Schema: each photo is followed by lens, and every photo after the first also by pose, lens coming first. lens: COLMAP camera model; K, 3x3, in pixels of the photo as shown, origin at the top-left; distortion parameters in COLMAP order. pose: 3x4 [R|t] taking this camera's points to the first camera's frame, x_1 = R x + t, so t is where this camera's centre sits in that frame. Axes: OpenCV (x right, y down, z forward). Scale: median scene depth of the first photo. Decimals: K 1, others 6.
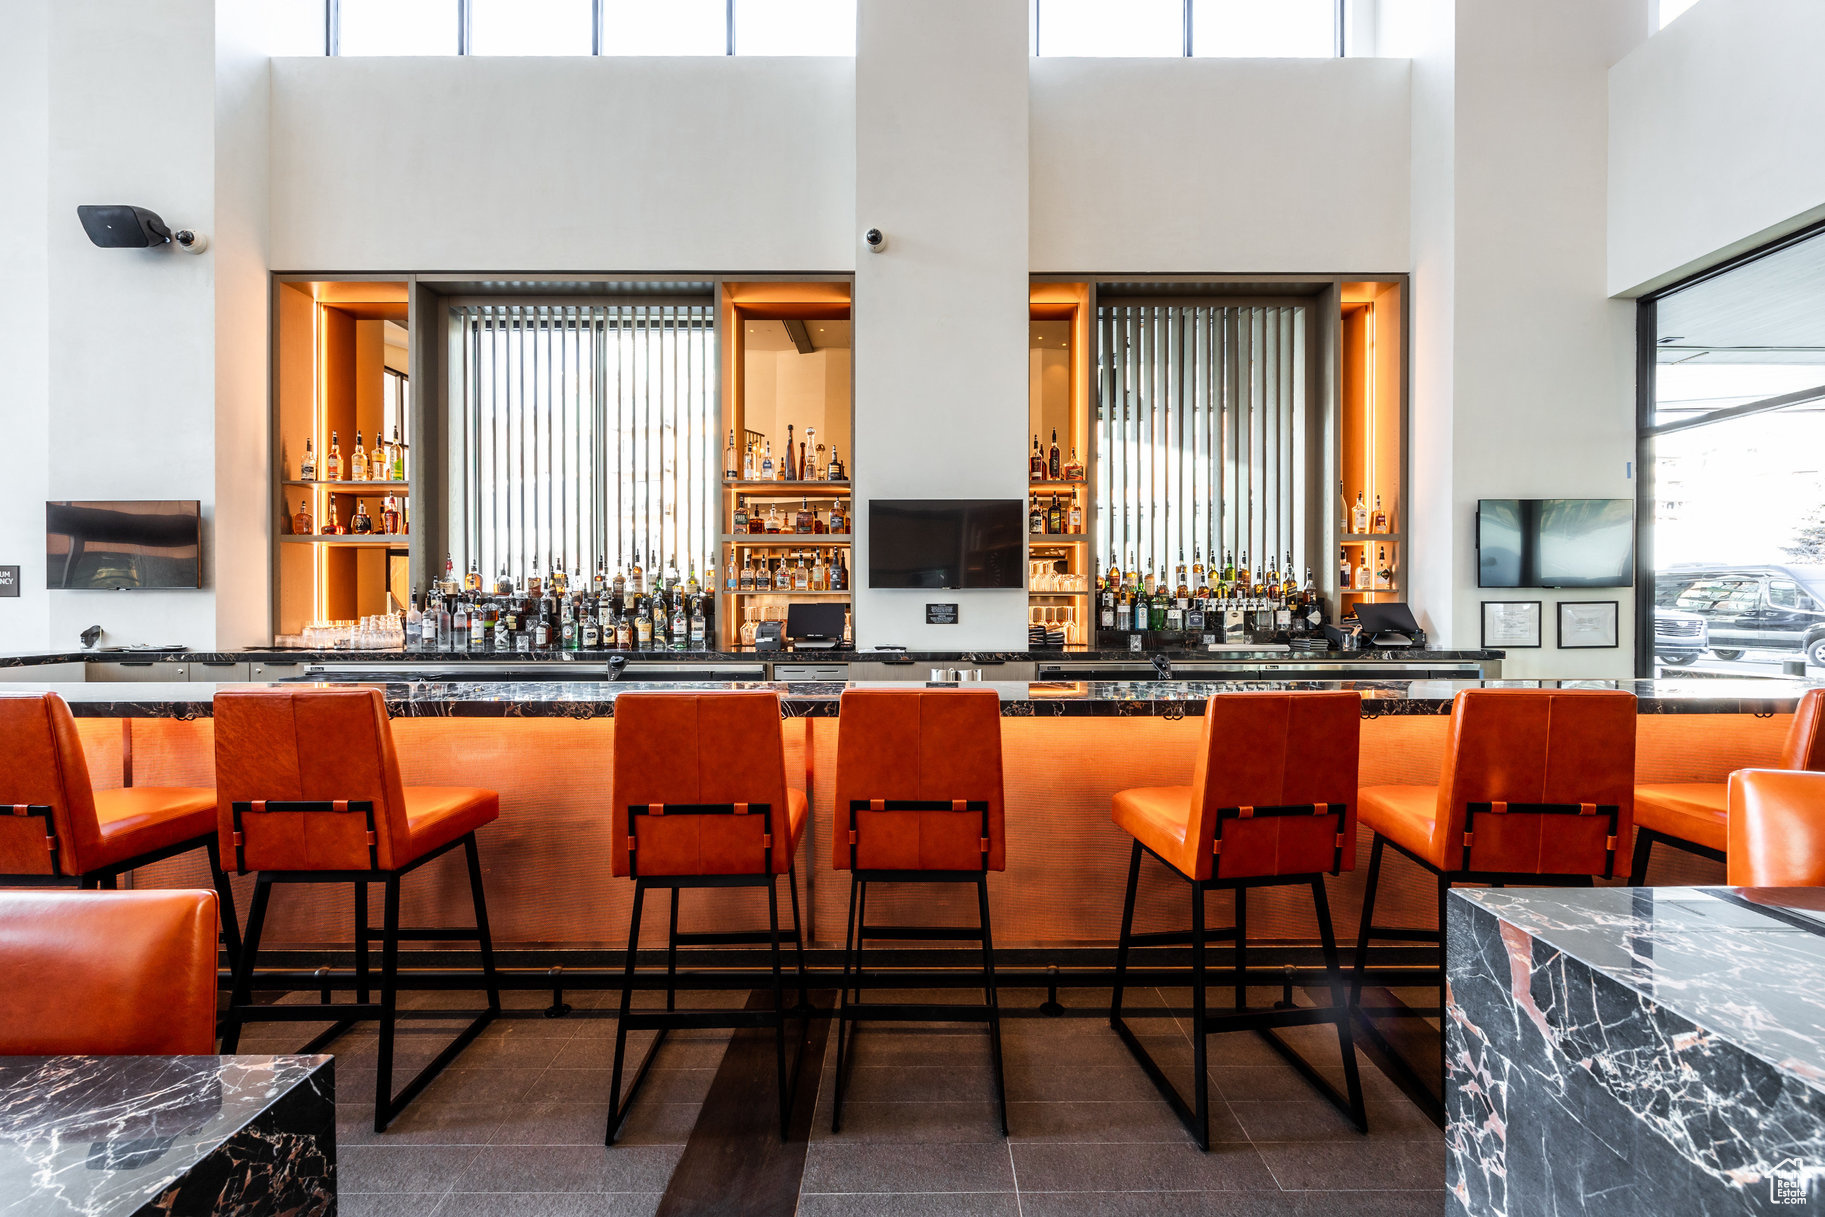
lens RADIAL K [[737.9, 0, 916.3], [0, 737.9, 603.9], [0, 0, 1]] dist [-0.000765, -0.000062]
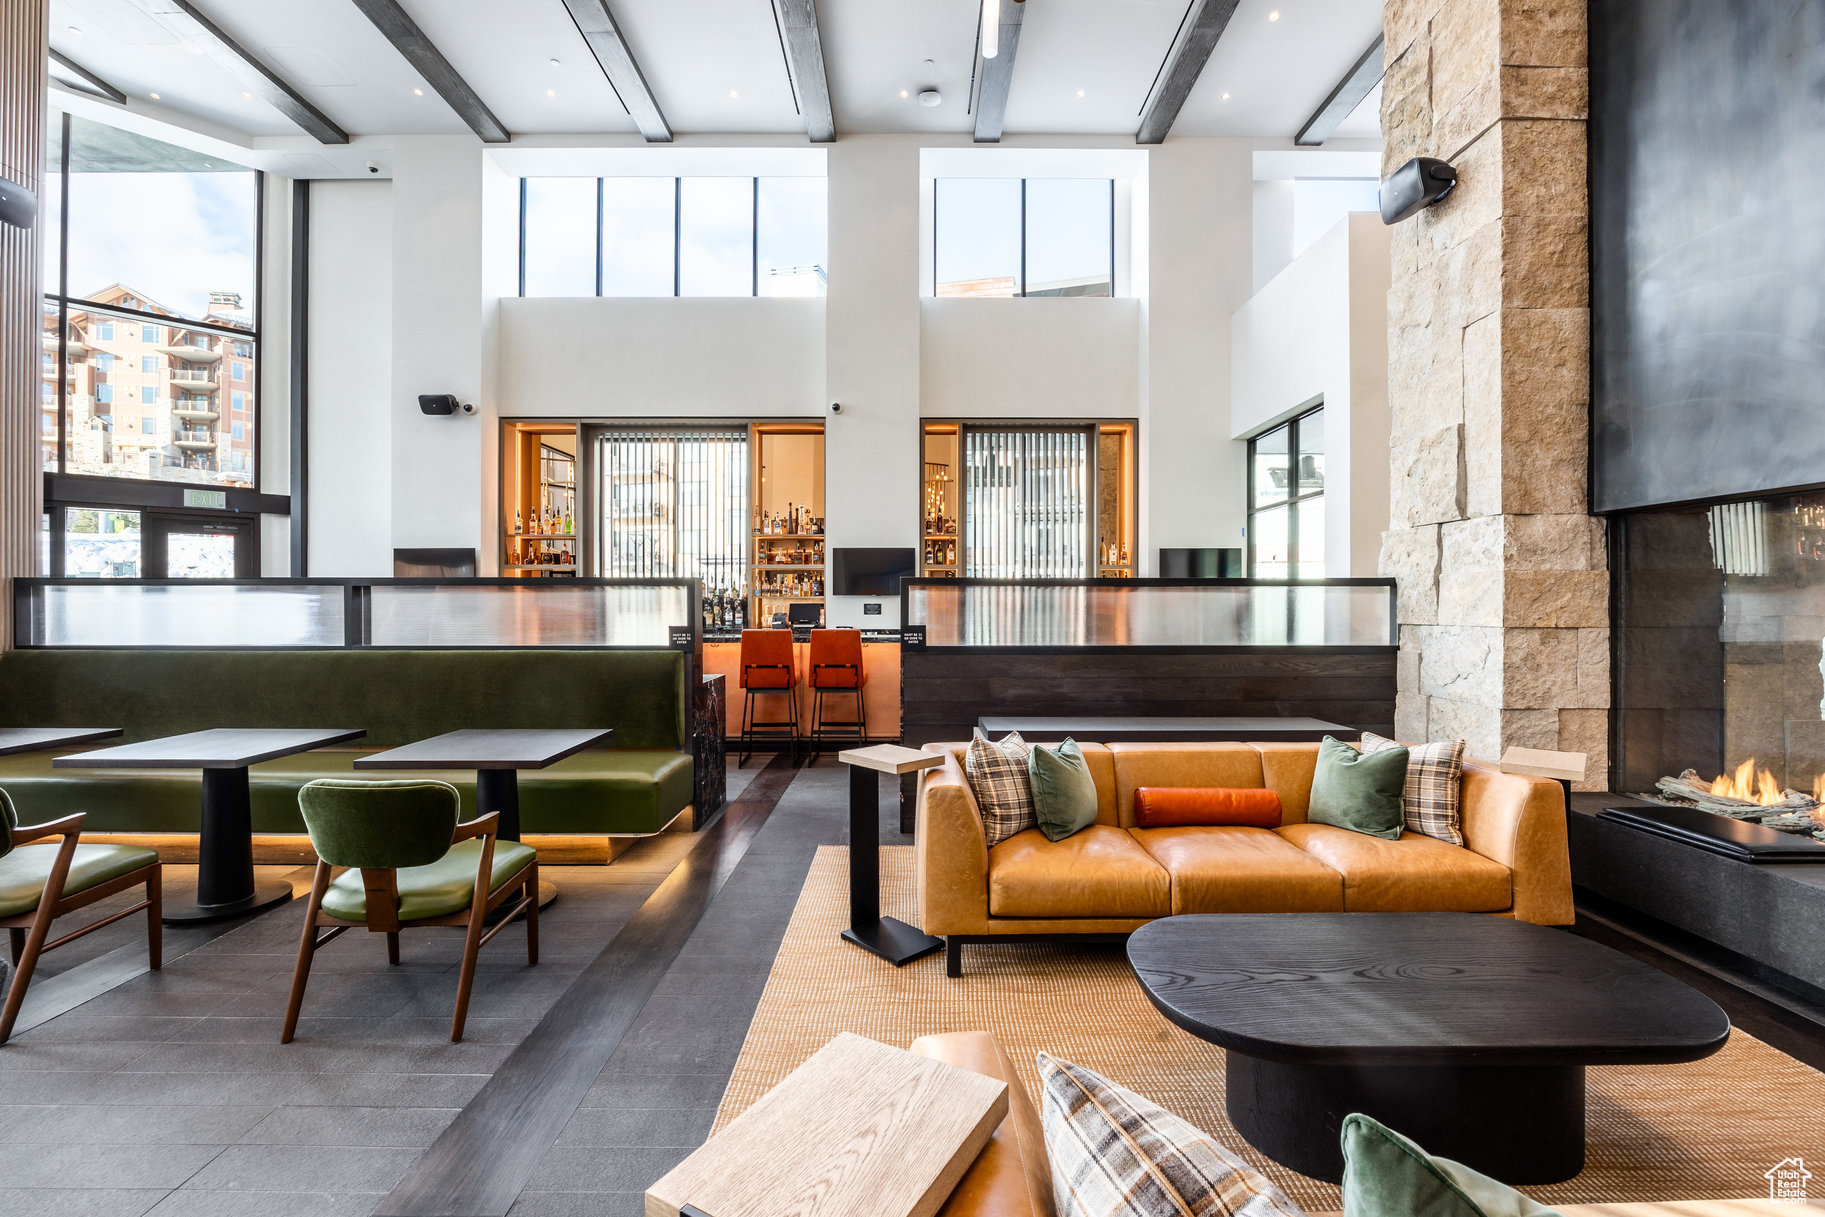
lens RADIAL K [[786.8, 0, 914.5], [0, 786.8, 600.9], [0, 0, 1]] dist [-0.011992, 0.000327]
pose [[0.999998, 0.000629, 0.001971, 0.125922], [-0.000620, 0.999989, -0.004567, 0.001690], [-0.001974, 0.004565, 0.999988, -0.901751]]
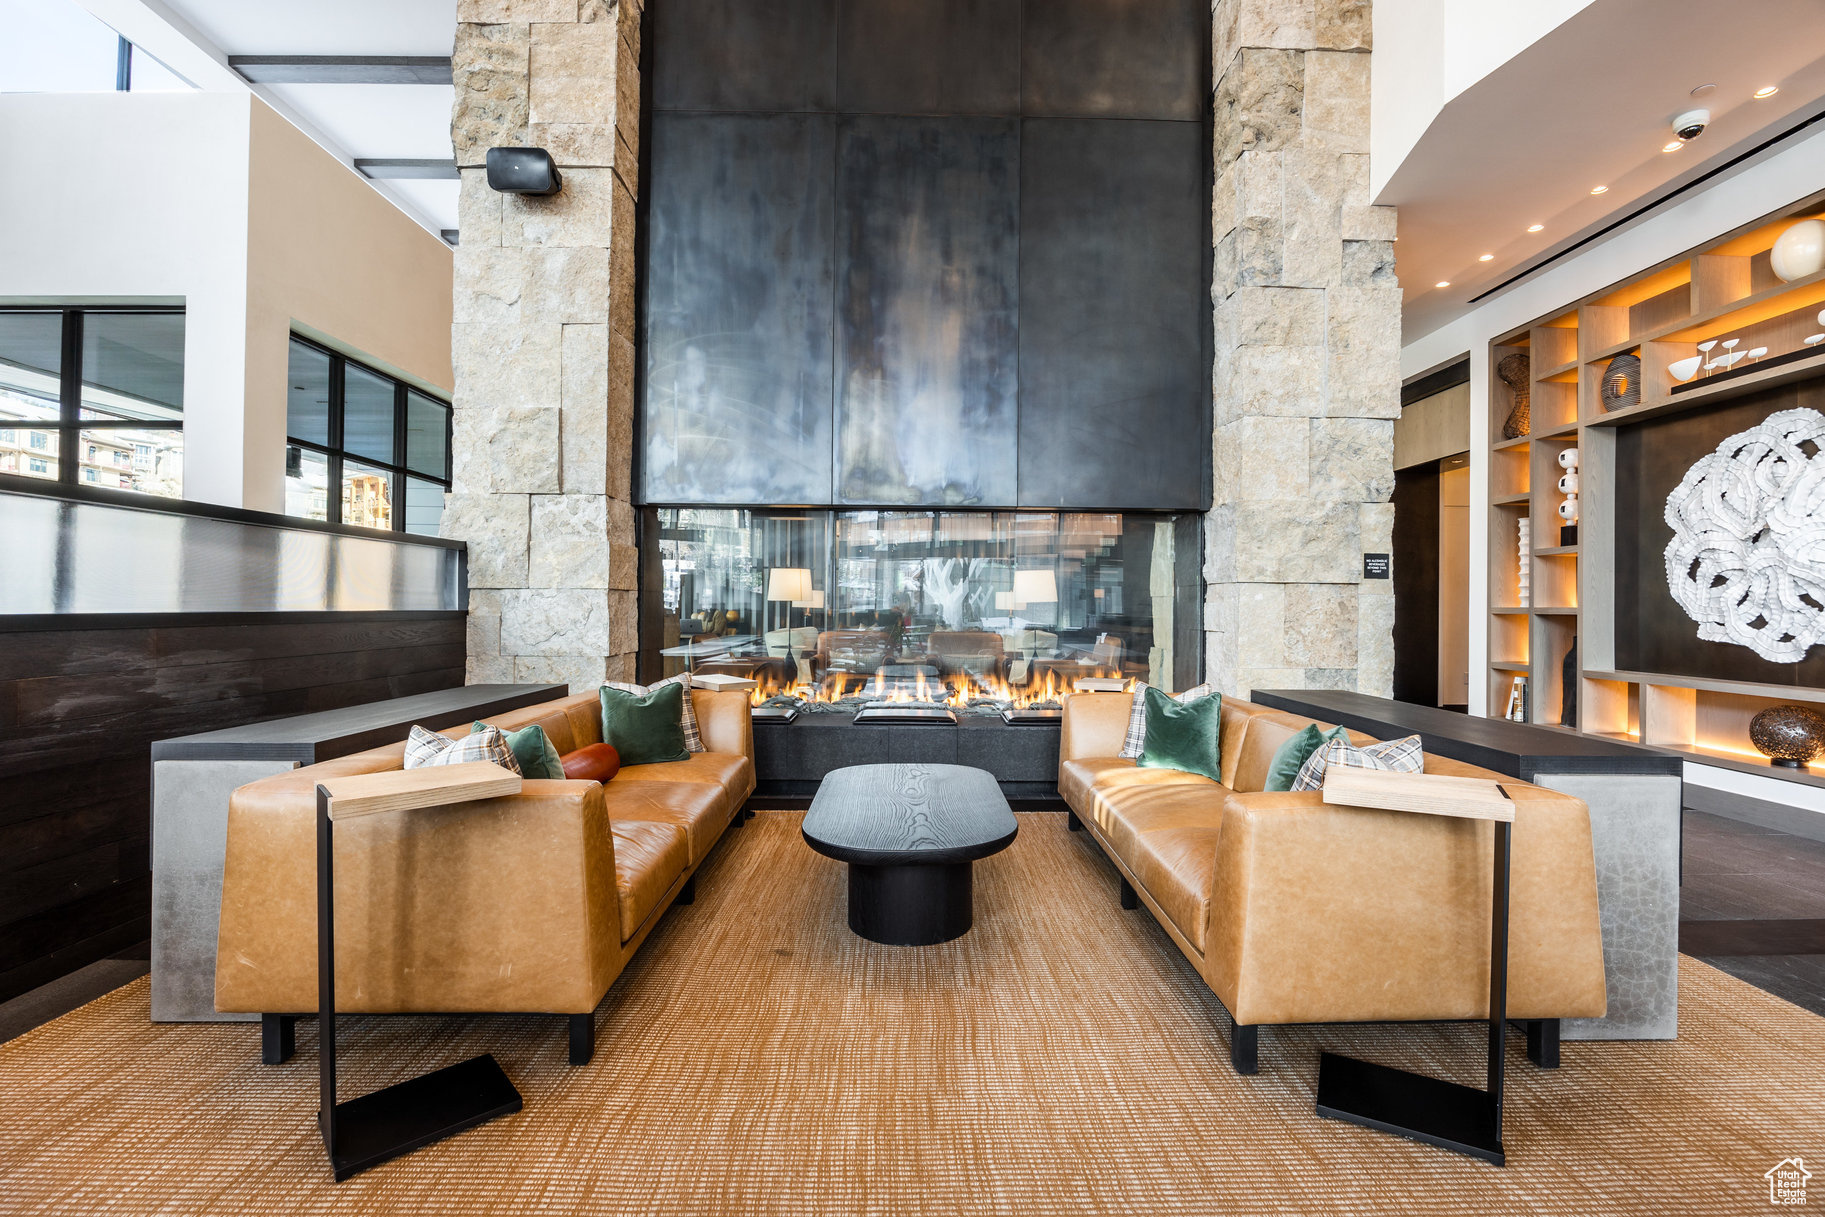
lens RADIAL K [[809.3, 0, 912.9], [0, 809.3, 600.2], [0, 0, 1]] dist [-0.013905, 0.000212]
pose [[-0.013249, 0.008289, 0.999878, -0.248015], [-0.005843, 0.999948, -0.008367, 0.042679], [-0.999895, -0.005954, -0.013200, -0.491117]]
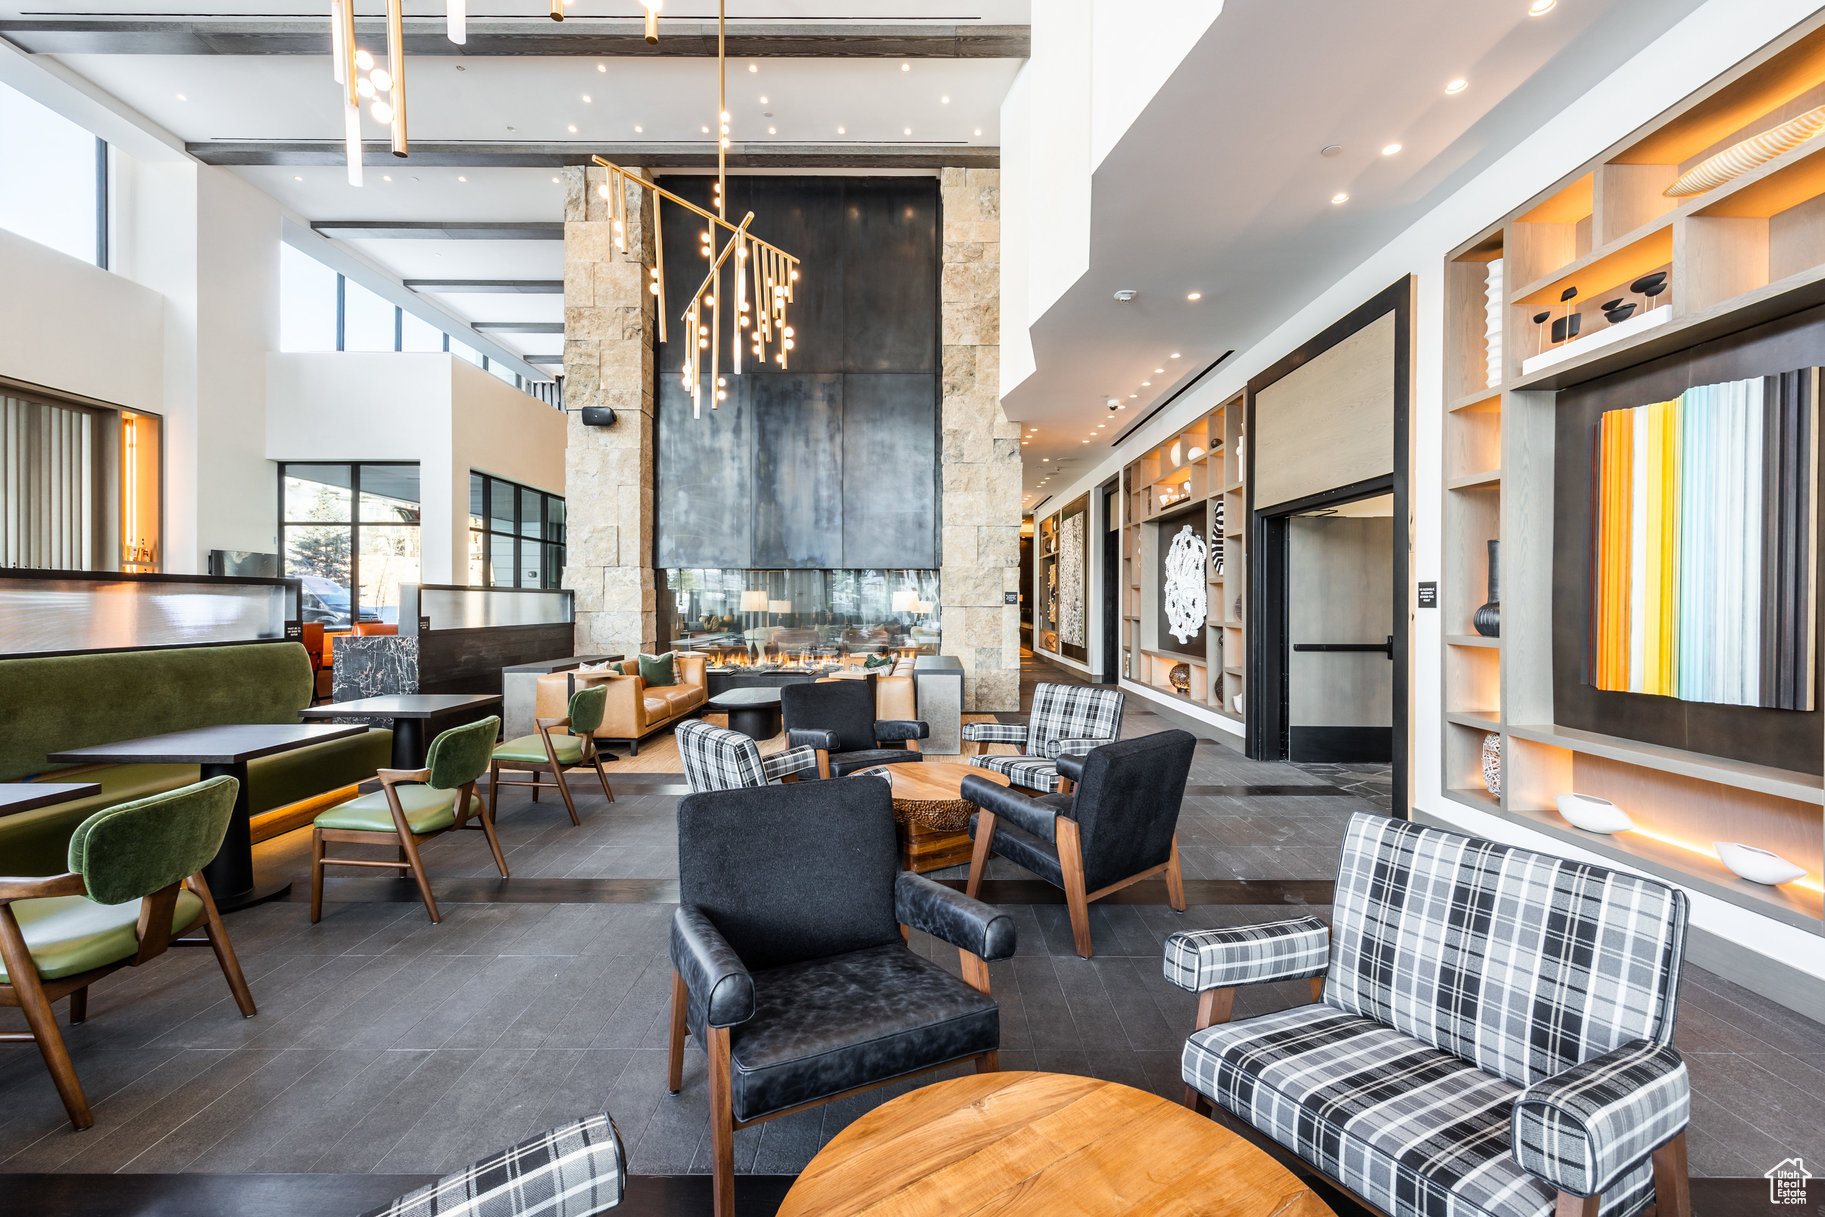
lens RADIAL K [[737.9, 0, 903.1], [0, 737.9, 610.0], [0, 0, 1]] dist [-0.000765, -0.000062]
pose [[0.008631, -0.007087, 0.999938, -1.110575], [0.000489, 0.999975, 0.007083, 0.007072], [-0.999963, 0.000428, 0.008634, -0.807000]]
